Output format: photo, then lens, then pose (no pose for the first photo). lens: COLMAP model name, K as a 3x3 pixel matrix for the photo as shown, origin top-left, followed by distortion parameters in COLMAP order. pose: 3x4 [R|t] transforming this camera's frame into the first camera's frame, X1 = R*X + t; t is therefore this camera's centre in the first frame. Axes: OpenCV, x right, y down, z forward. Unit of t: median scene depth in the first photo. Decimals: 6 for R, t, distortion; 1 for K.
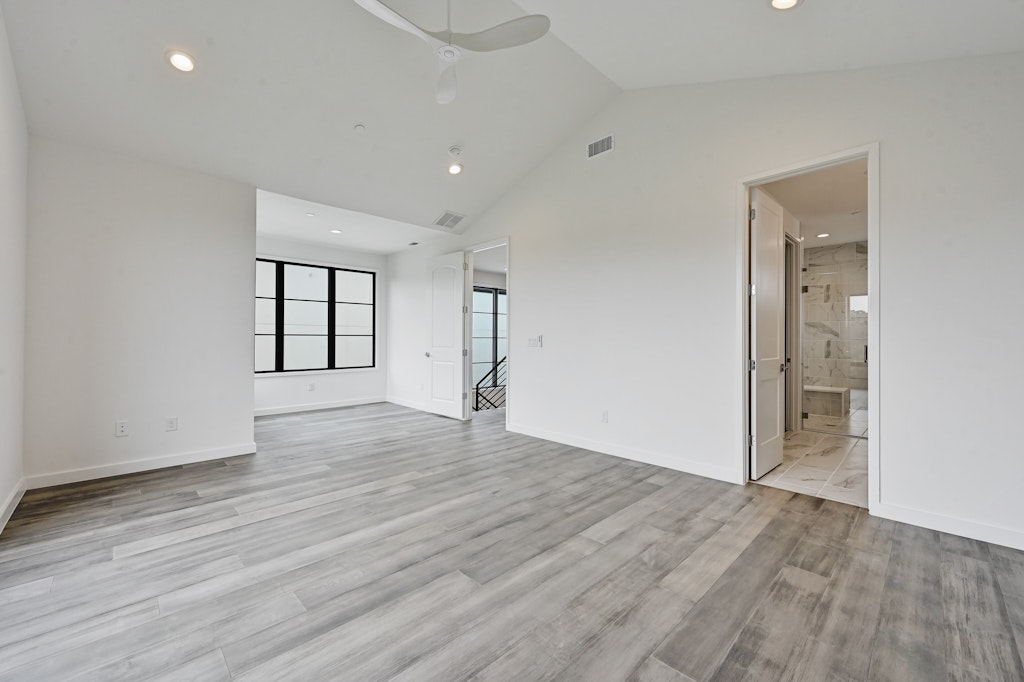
lens RADIAL K [[406.7, 0, 514.7], [0, 406.7, 343.3], [0, 0, 1]] dist [-0.000761, 0.000994]
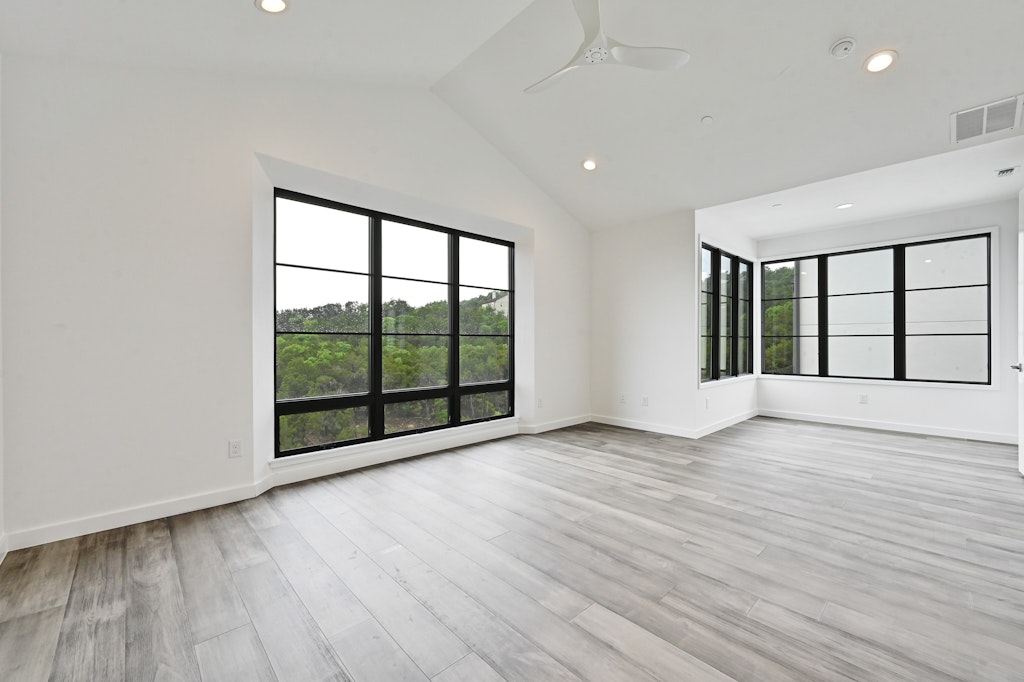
lens RADIAL K [[406.7, 0, 515.2], [0, 406.7, 344.1], [0, 0, 1]] dist [-0.000761, 0.000994]
pose [[-0.017236, 0.002373, -0.999849, 0.742261], [-0.006149, 0.999978, 0.002479, -0.001476], [0.999833, 0.006191, -0.017221, 0.715322]]
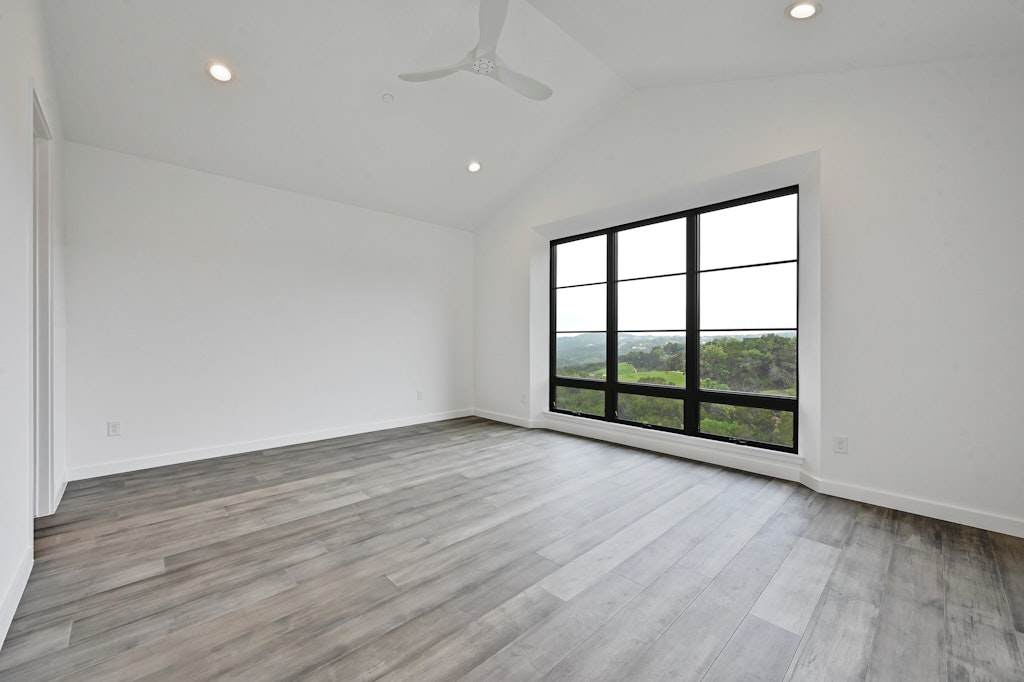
lens RADIAL K [[406.7, 0, 513.2], [0, 406.7, 341.3], [0, 0, 1]] dist [-0.000761, 0.000994]
pose [[-0.999906, -0.003647, 0.013243, -0.227534], [-0.003460, 0.999894, 0.014131, -0.011324], [-0.013293, 0.014084, -0.999812, 1.810538]]
